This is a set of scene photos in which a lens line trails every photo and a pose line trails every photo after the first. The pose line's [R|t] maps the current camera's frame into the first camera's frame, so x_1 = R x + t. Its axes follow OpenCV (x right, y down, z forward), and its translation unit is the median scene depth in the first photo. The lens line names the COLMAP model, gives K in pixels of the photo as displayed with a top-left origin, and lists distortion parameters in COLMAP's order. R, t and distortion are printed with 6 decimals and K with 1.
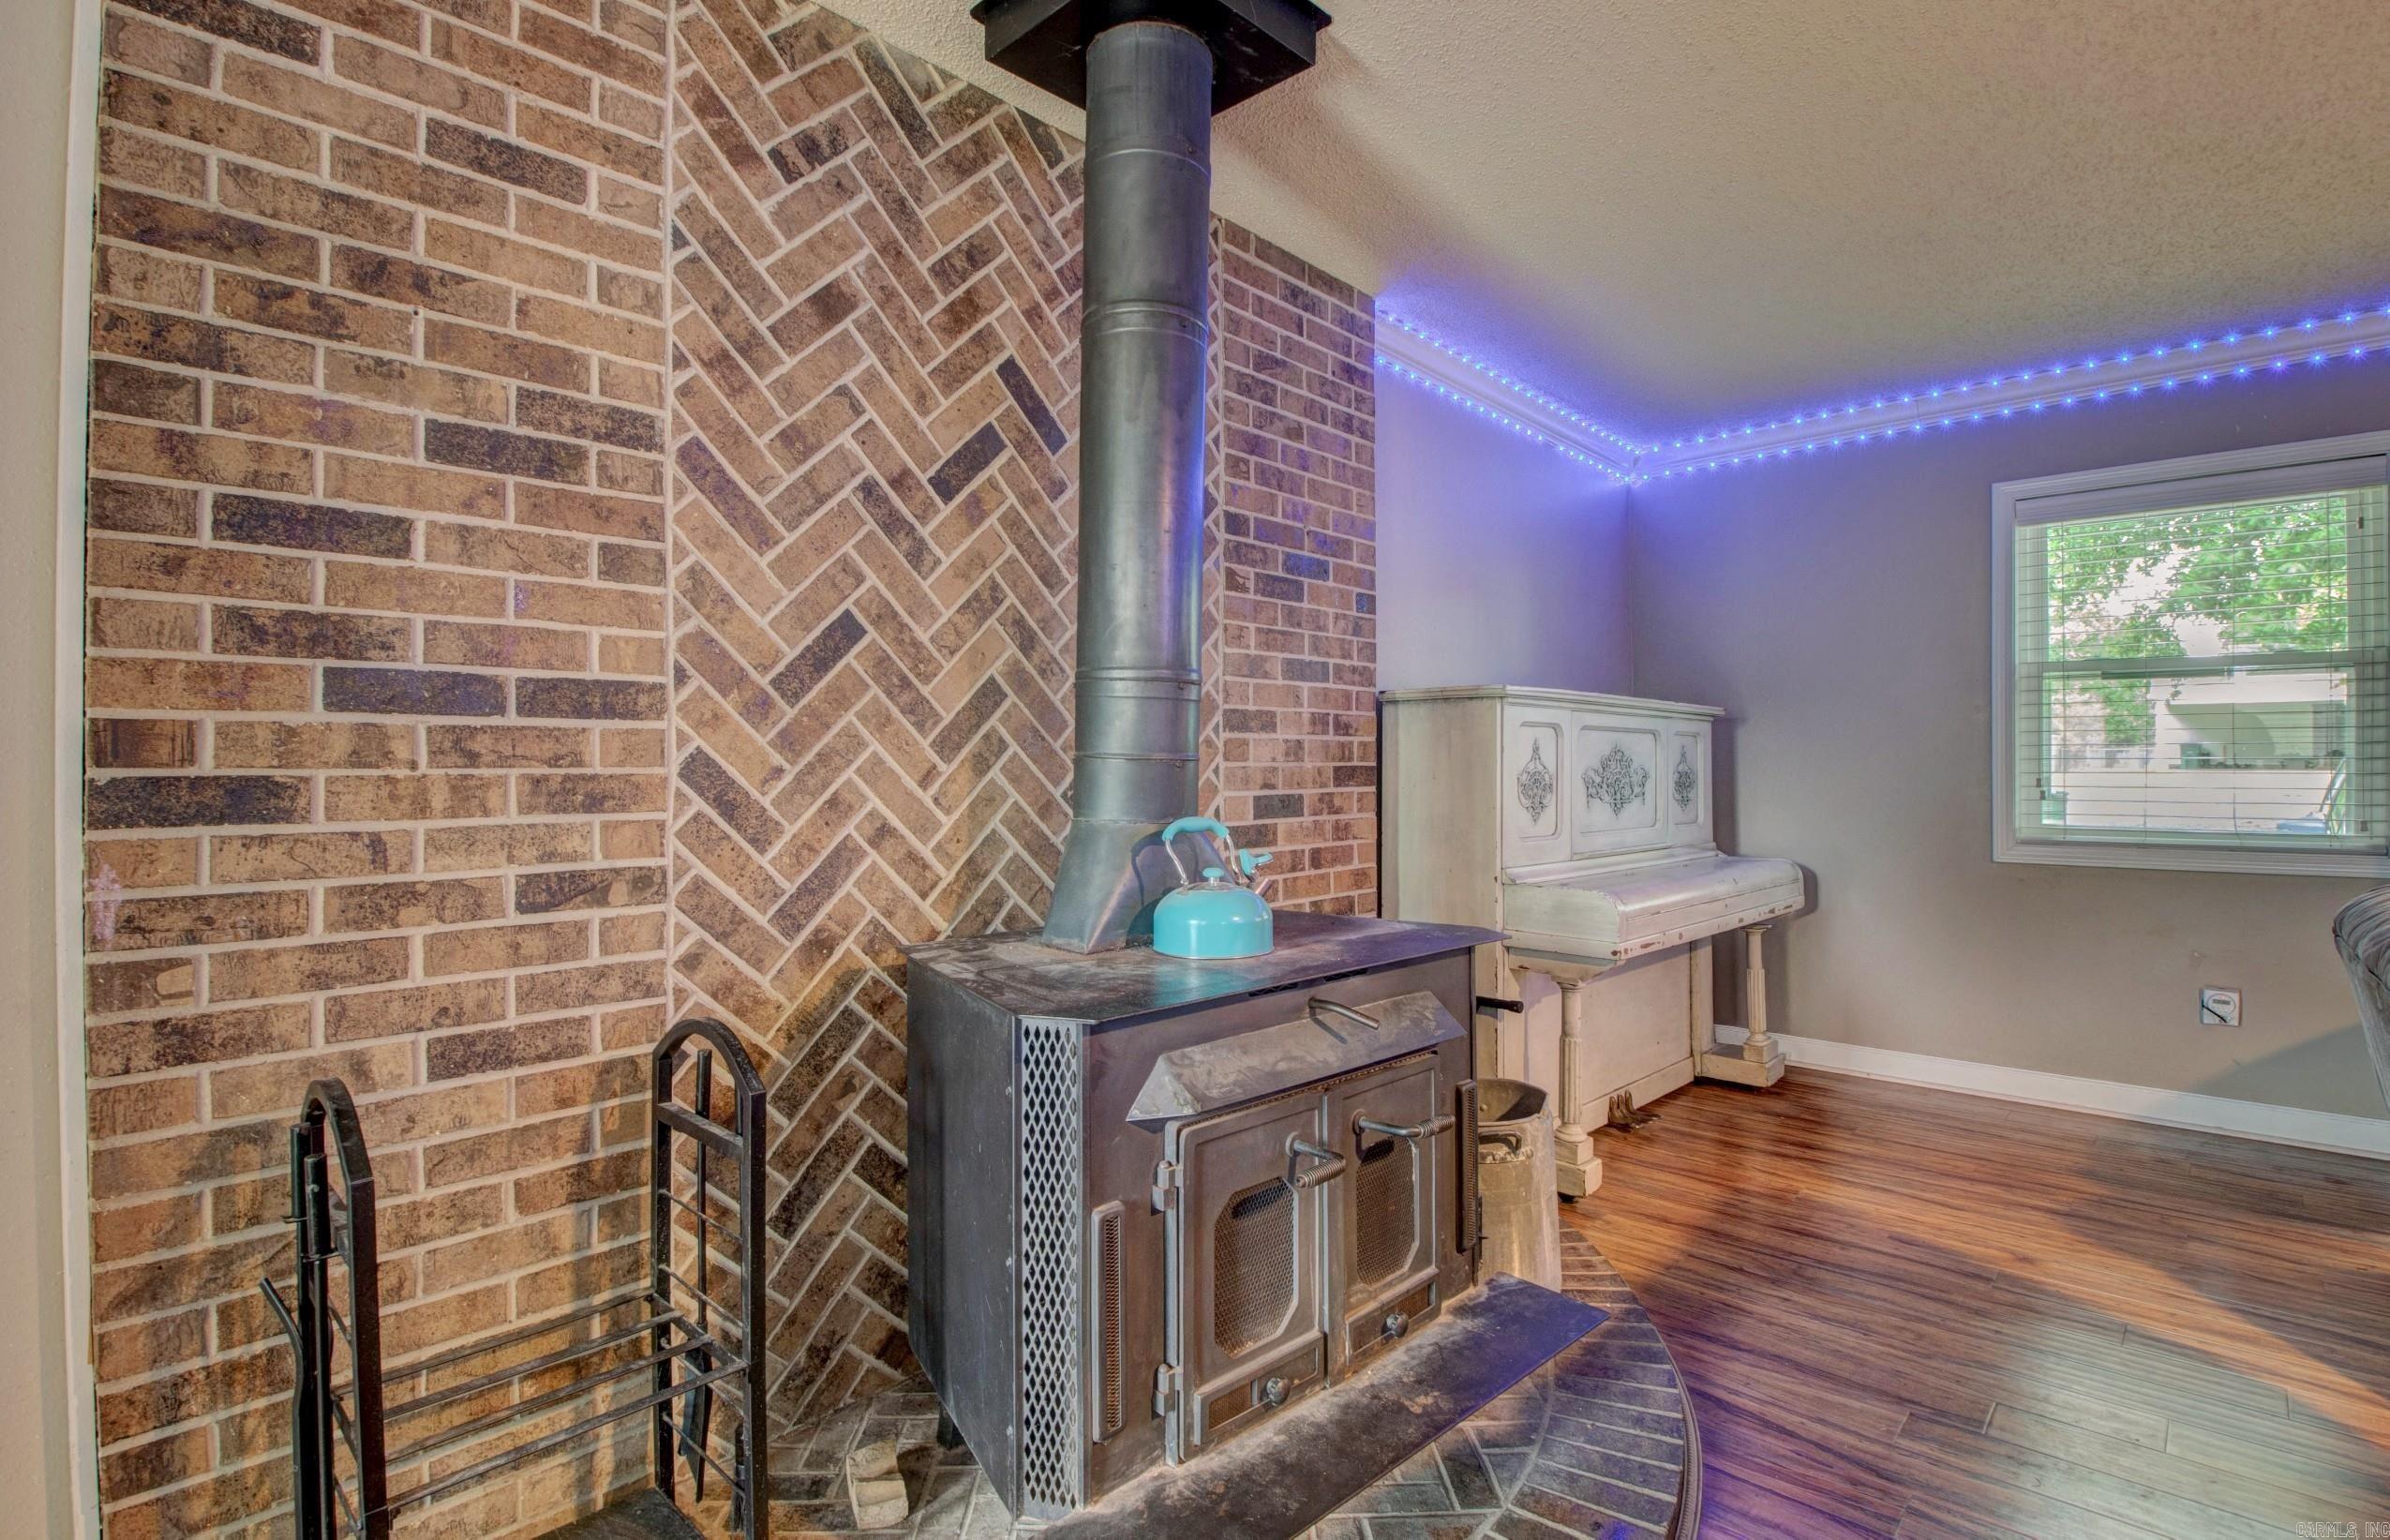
lens RADIAL K [[1121.7, 0, 1175.7], [0, 1121.7, 760.0], [0, 0, 1]] dist [0.004137, -0.019260]
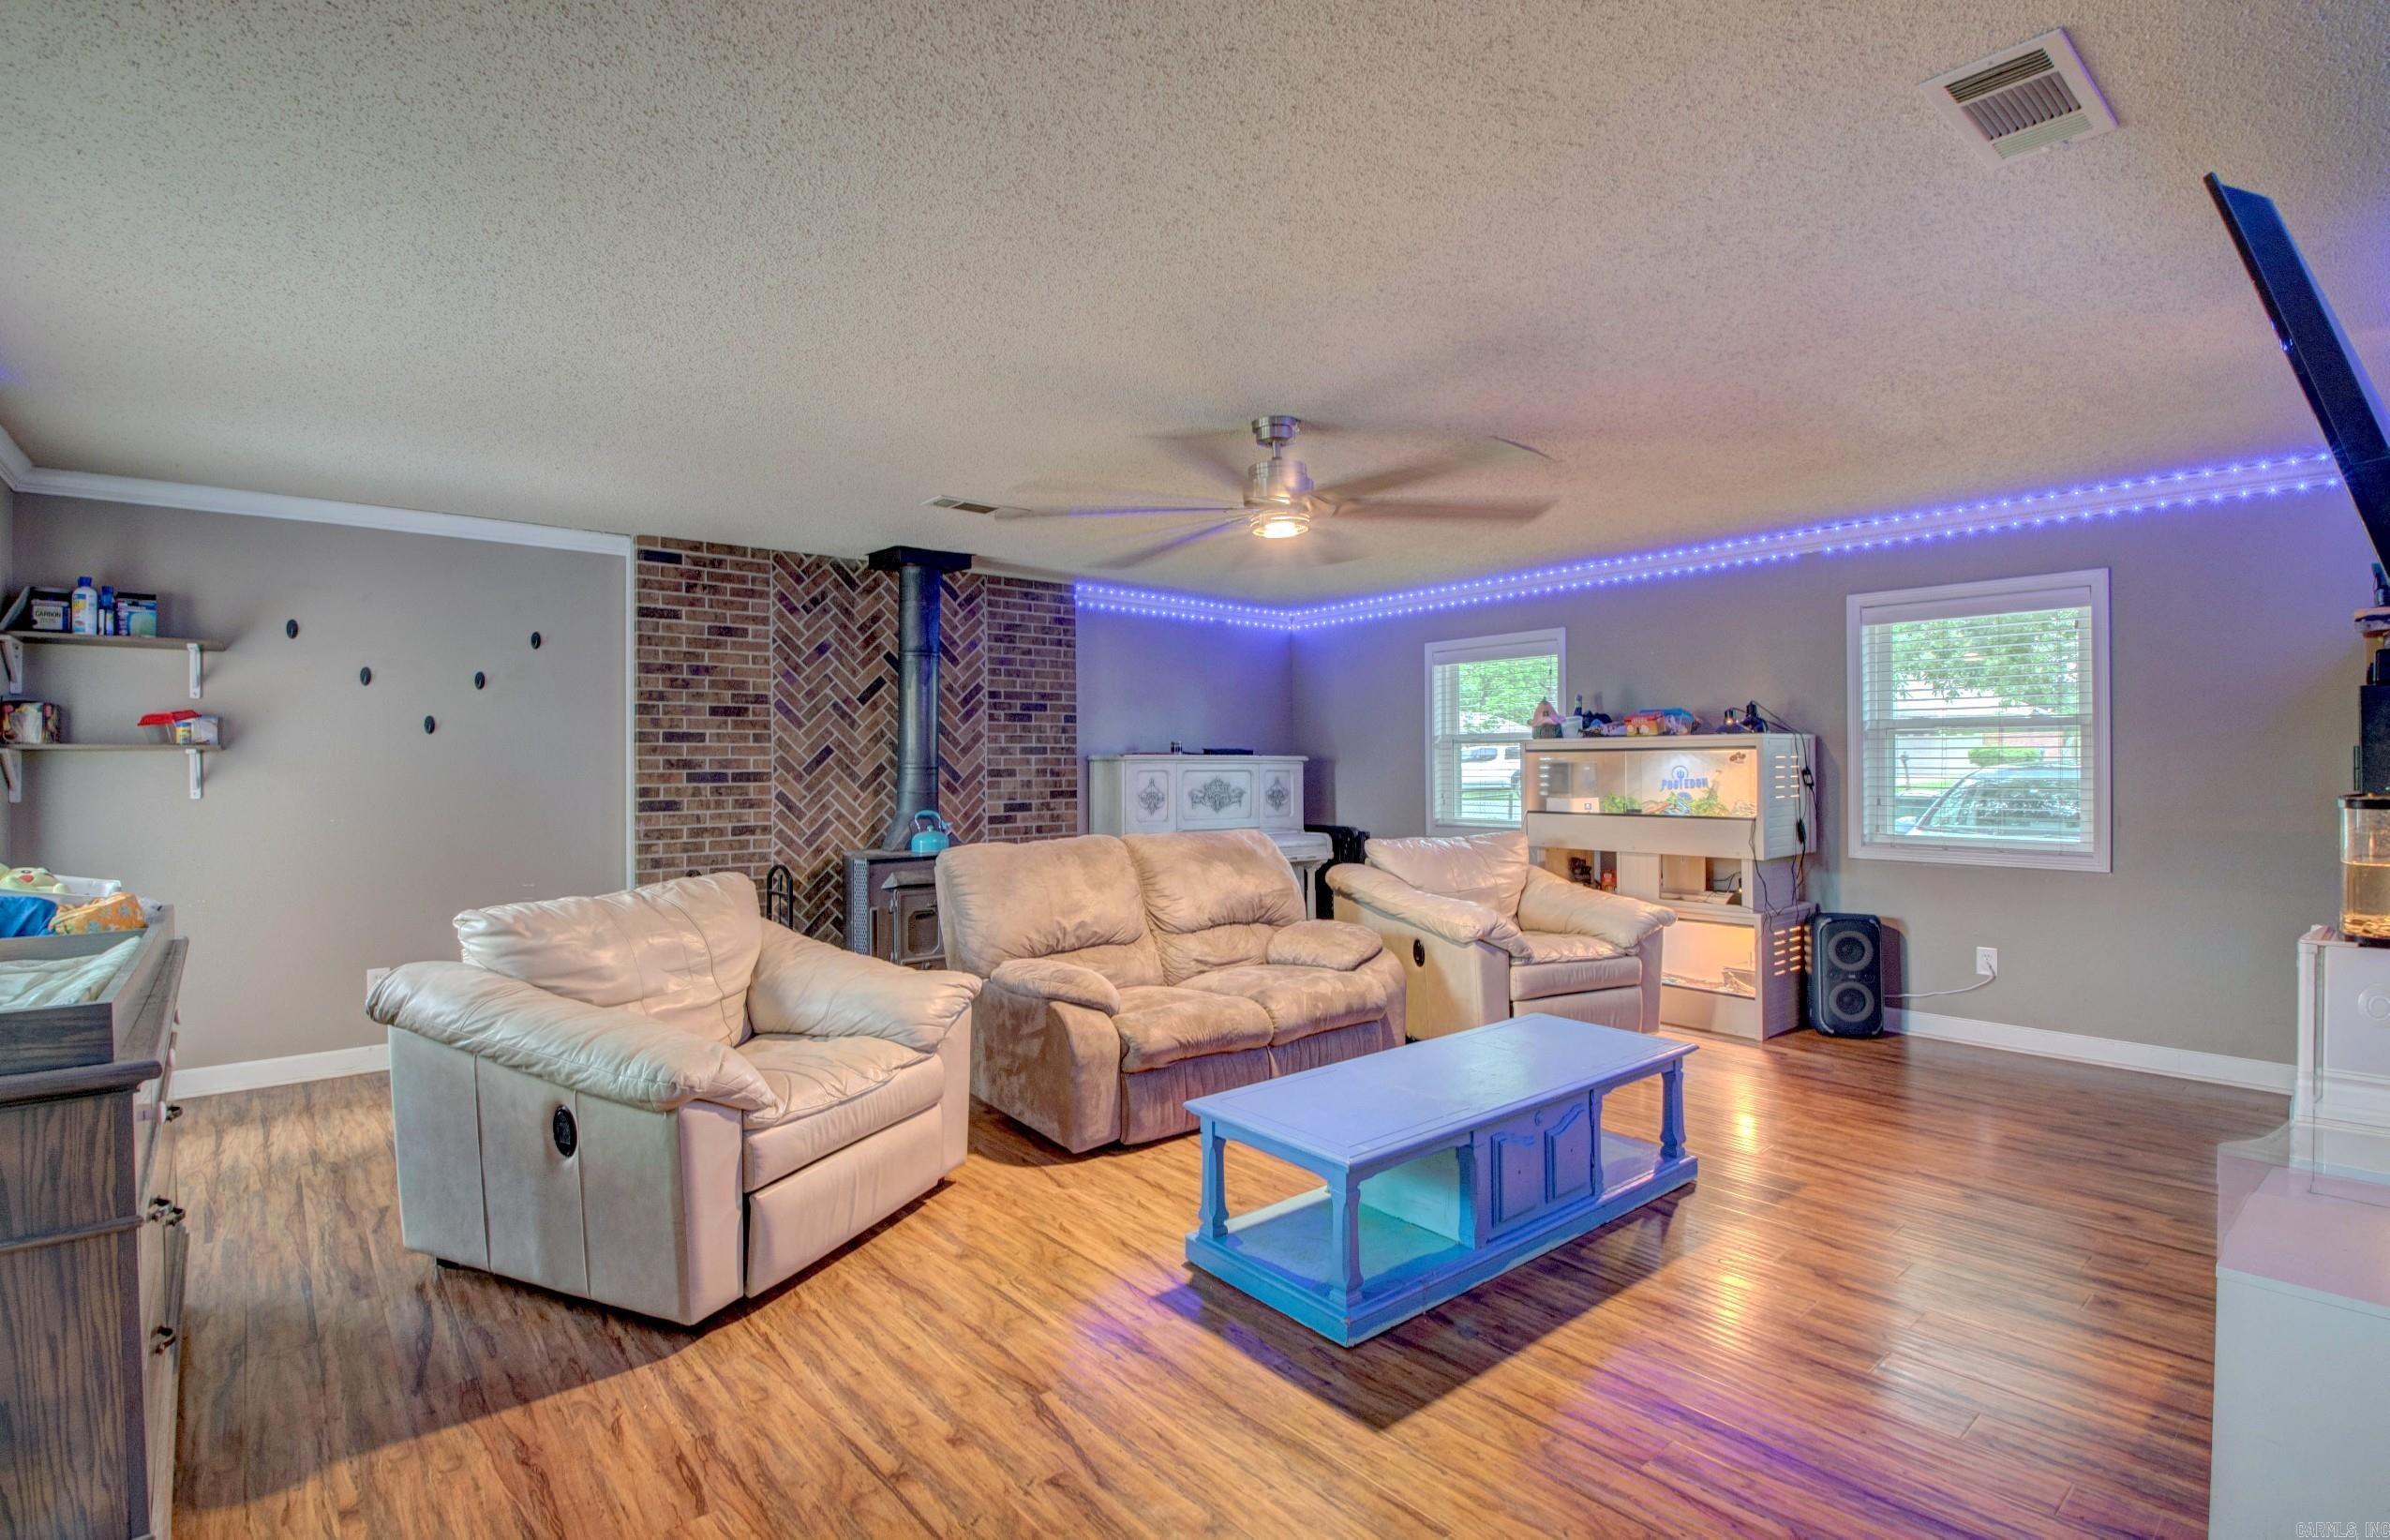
lens RADIAL K [[1121.7, 0, 1175.7], [0, 1121.7, 760.0], [0, 0, 1]] dist [0.004137, -0.019260]
pose [[0.993112, -0.001752, -0.117155, 1.053732], [0.001943, 0.999997, 0.001519, -0.094976], [0.117152, -0.001736, 0.993113, -2.027634]]
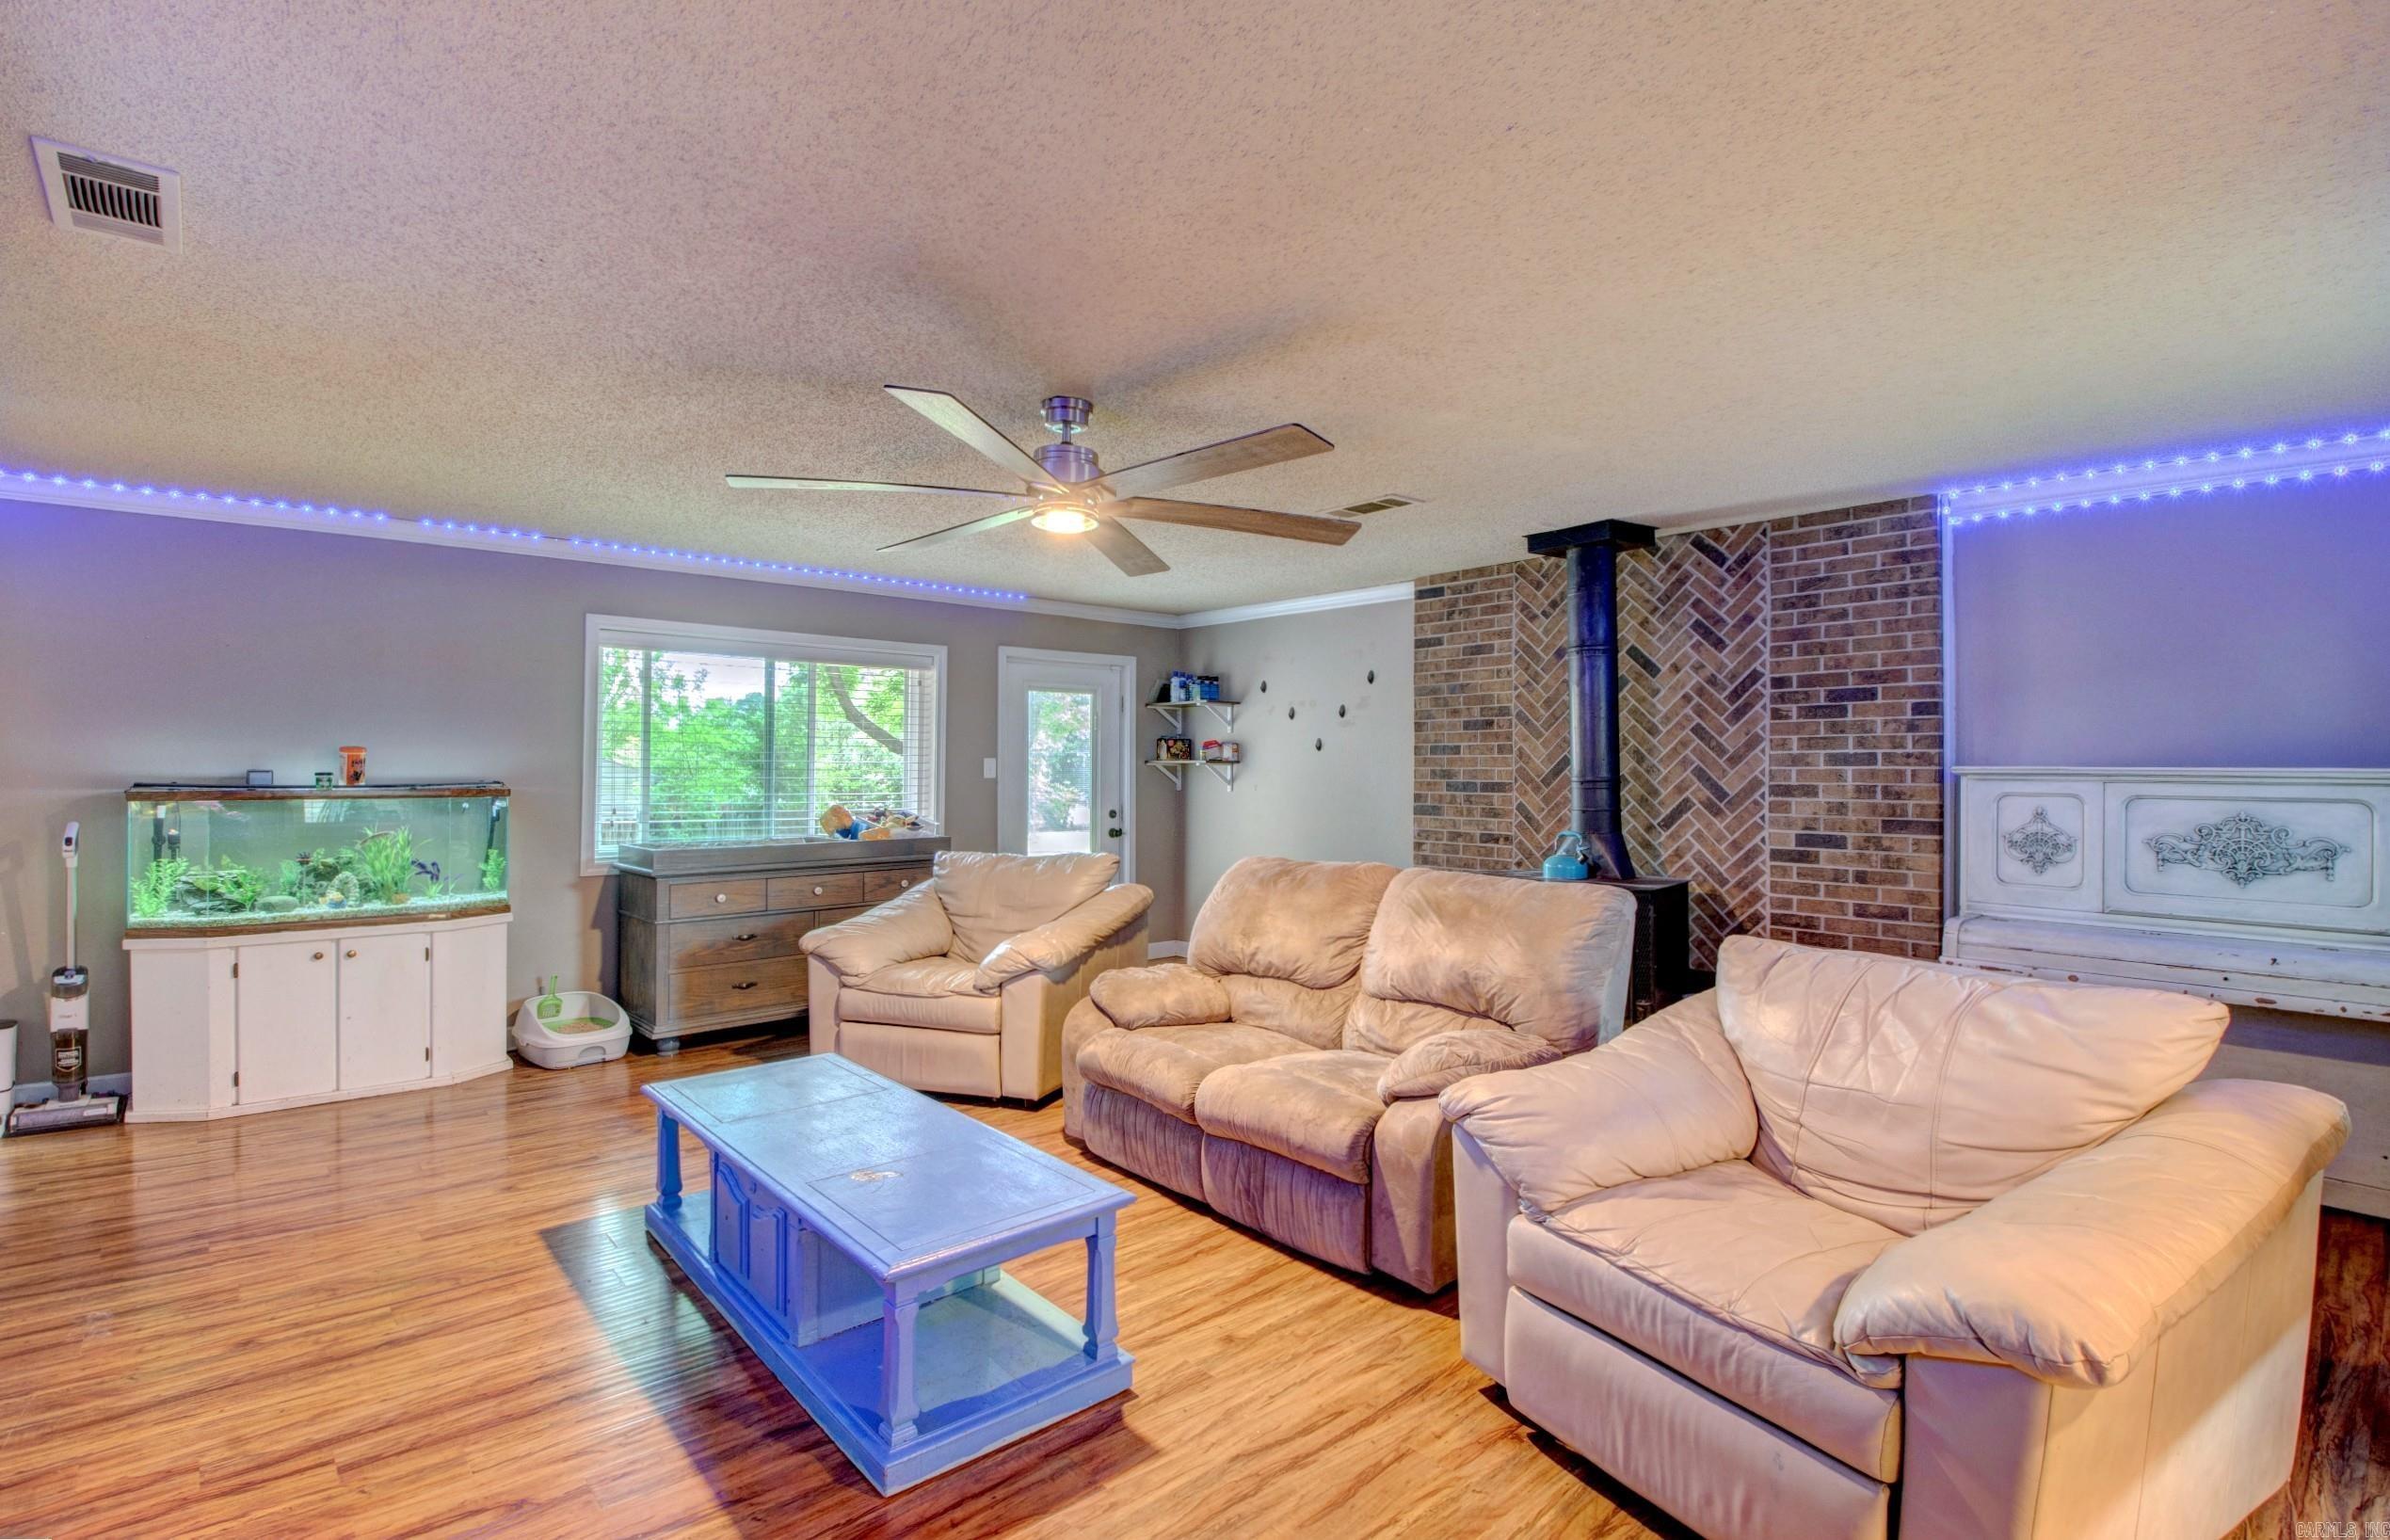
lens RADIAL K [[1087.5, 0, 1195.0], [0, 1087.5, 770.0], [0, 0, 1]] dist [0.000333, -0.028731]
pose [[-0.104972, 0.001927, -0.994473, 2.670159], [-0.001192, 0.999997, 0.002063, -0.100044], [0.994474, 0.001402, -0.104970, 0.337364]]
